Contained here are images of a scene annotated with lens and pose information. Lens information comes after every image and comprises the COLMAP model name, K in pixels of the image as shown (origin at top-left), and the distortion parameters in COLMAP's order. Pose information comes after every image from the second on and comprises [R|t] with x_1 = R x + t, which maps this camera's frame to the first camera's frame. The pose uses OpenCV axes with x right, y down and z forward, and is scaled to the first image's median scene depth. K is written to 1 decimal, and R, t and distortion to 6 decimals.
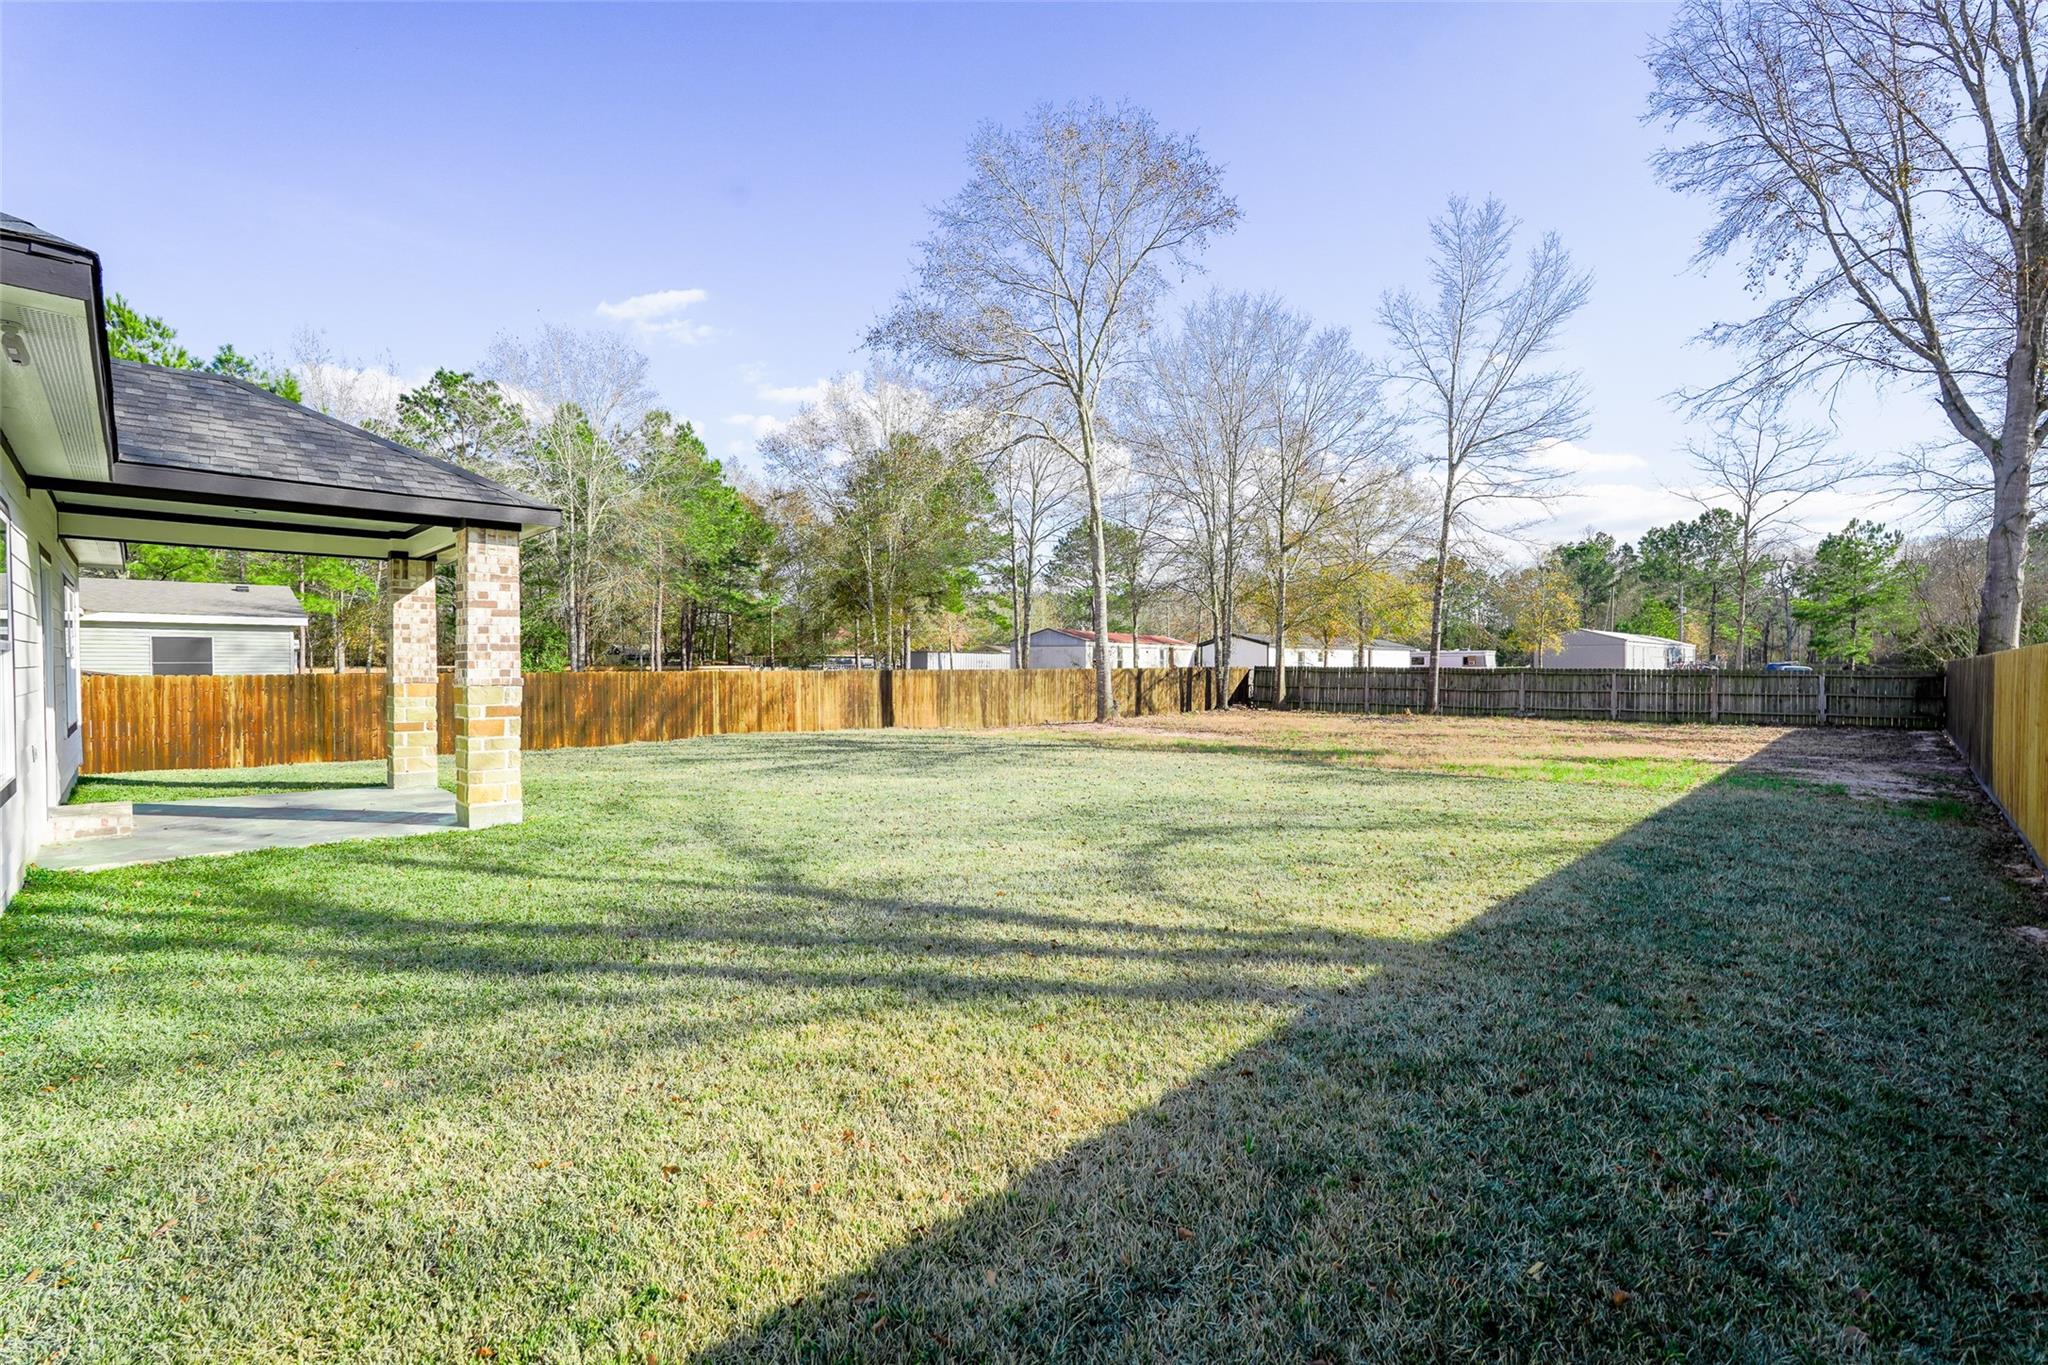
lens RADIAL K [[899.3, 0, 1024.0], [0, 899.3, 682.5], [0, 0, 1]] dist [-0.009885, 0.000242]
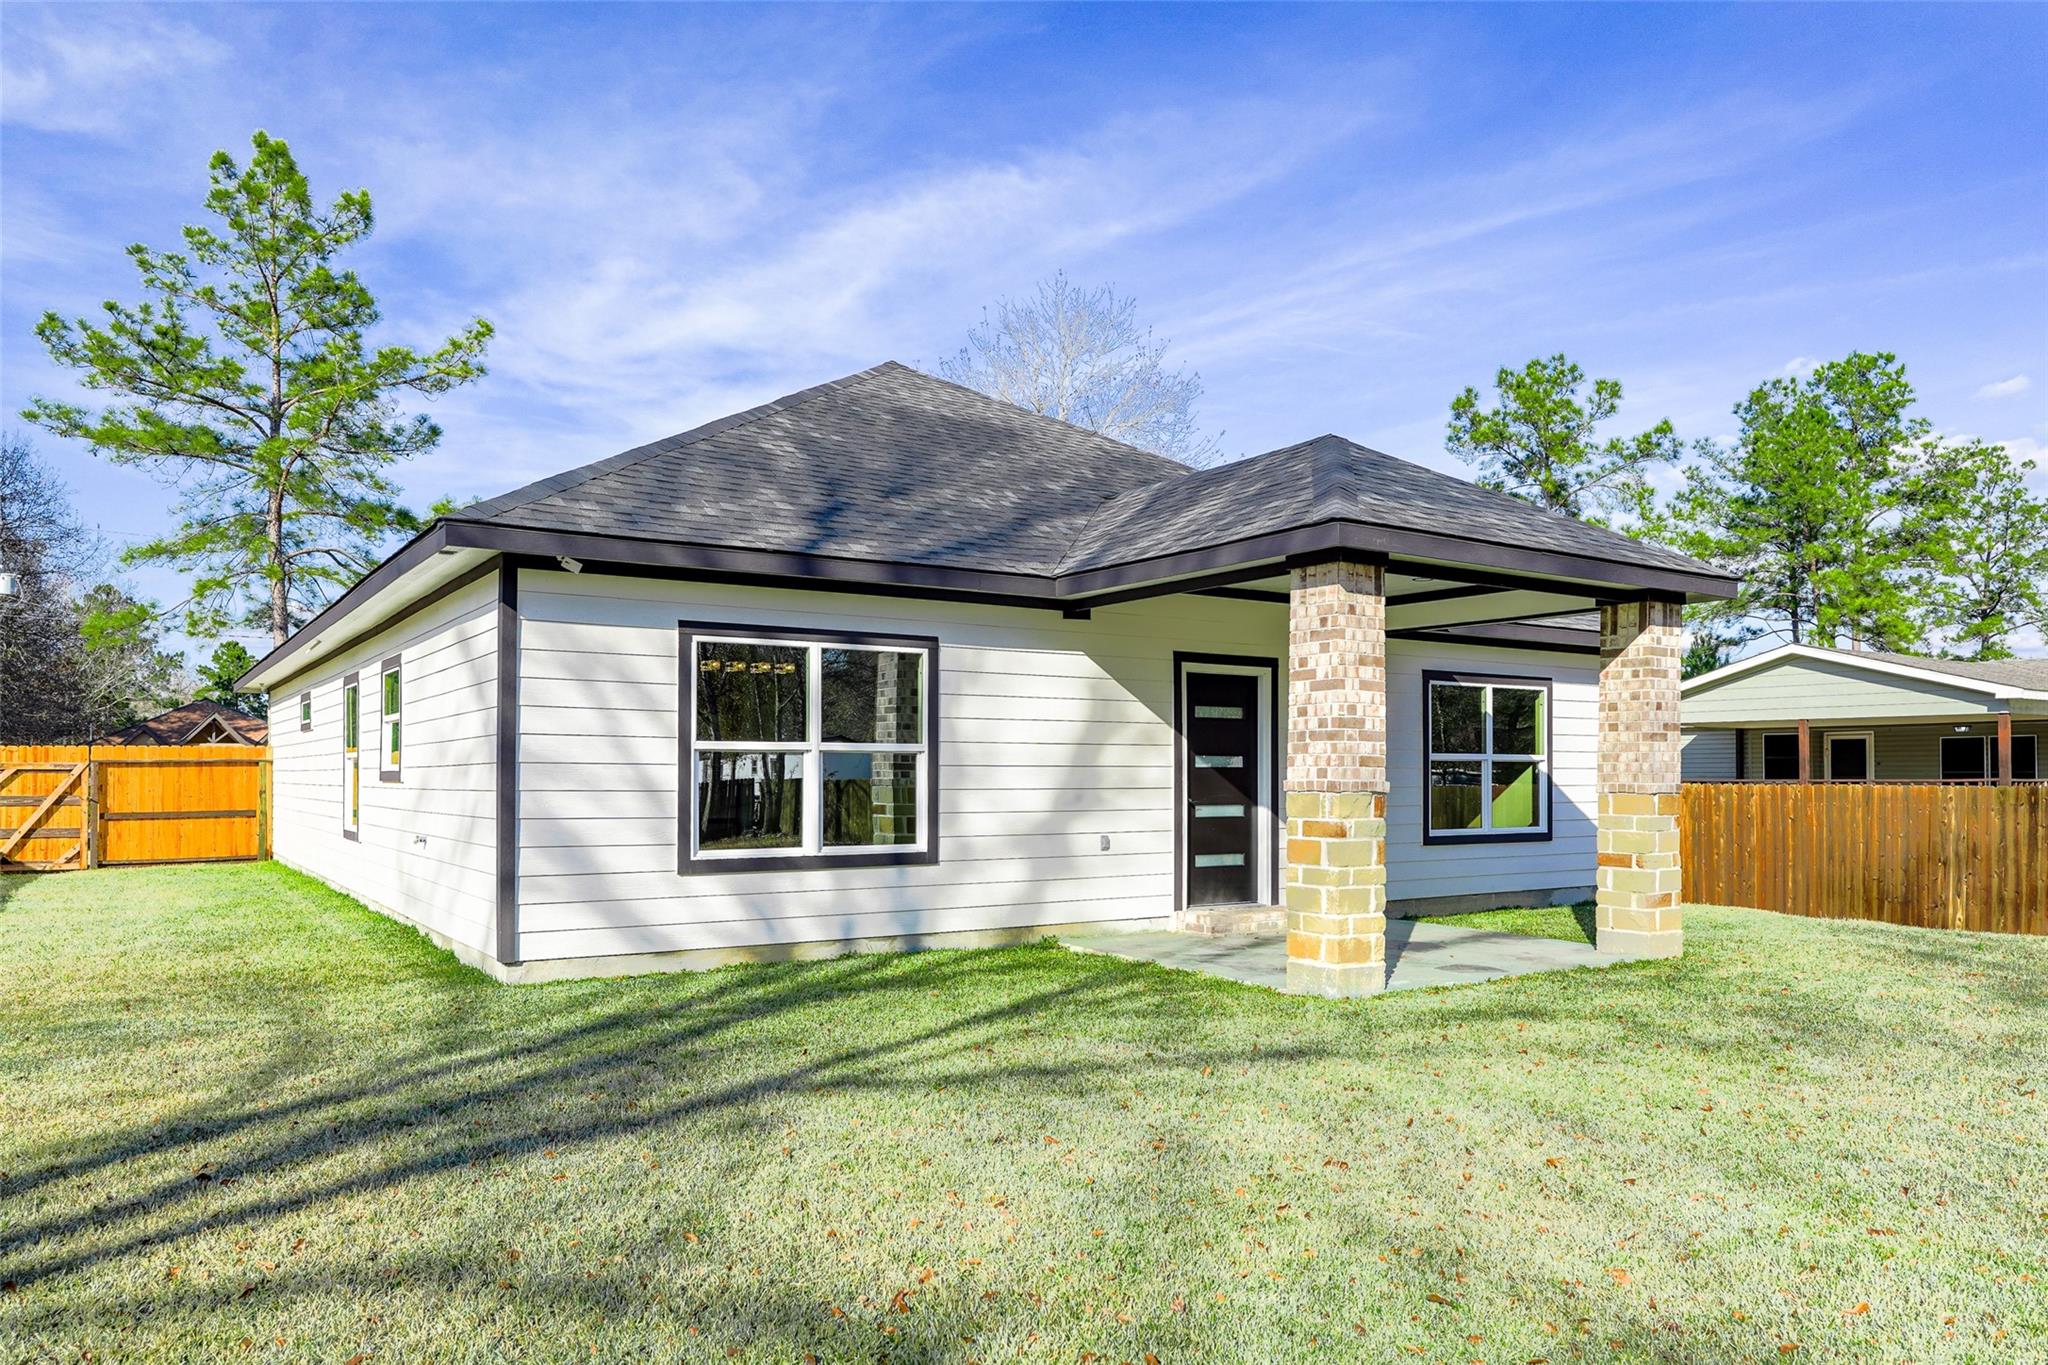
lens RADIAL K [[1384.1, 0, 1022.7], [0, 1384.1, 767.0], [0, 0, 1]] dist [-0.006853, -0.000036]
pose [[-0.242257, -0.005760, -0.970195, 0.399006], [-0.025116, 0.999684, 0.000336, -0.007674], [0.969887, 0.024448, -0.242325, 0.826092]]
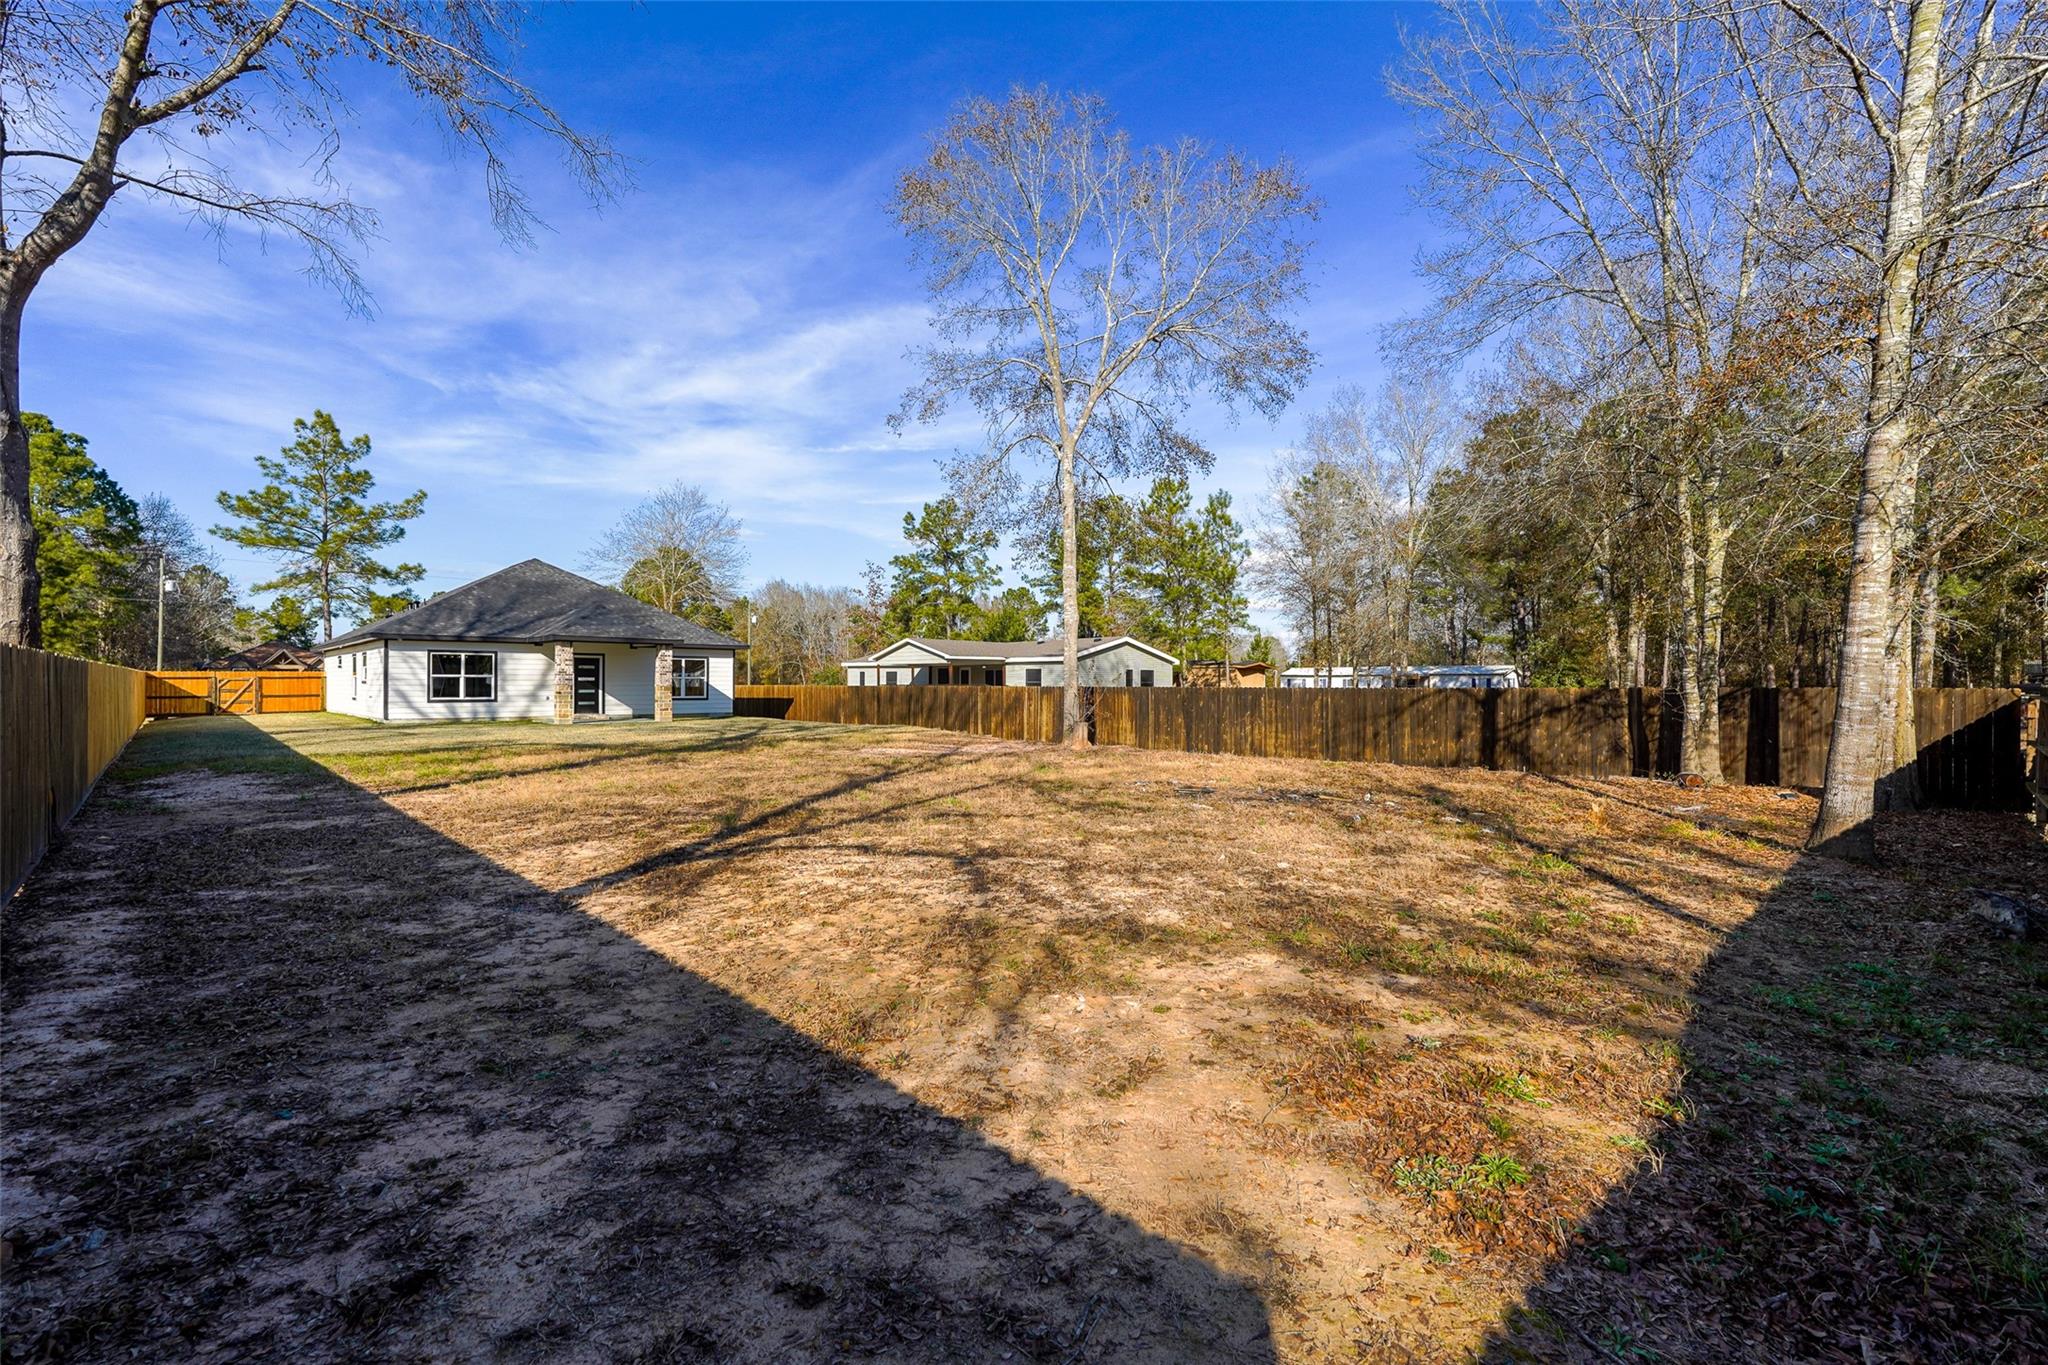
lens RADIAL K [[899.3, 0, 1024.0], [0, 899.3, 682.5], [0, 0, 1]] dist [-0.009885, 0.000242]
pose [[-0.067238, -0.001973, -0.997735, 2.306923], [-0.027996, 0.999608, -0.000090, -0.047257], [0.997344, 0.027927, -0.067267, 2.490742]]
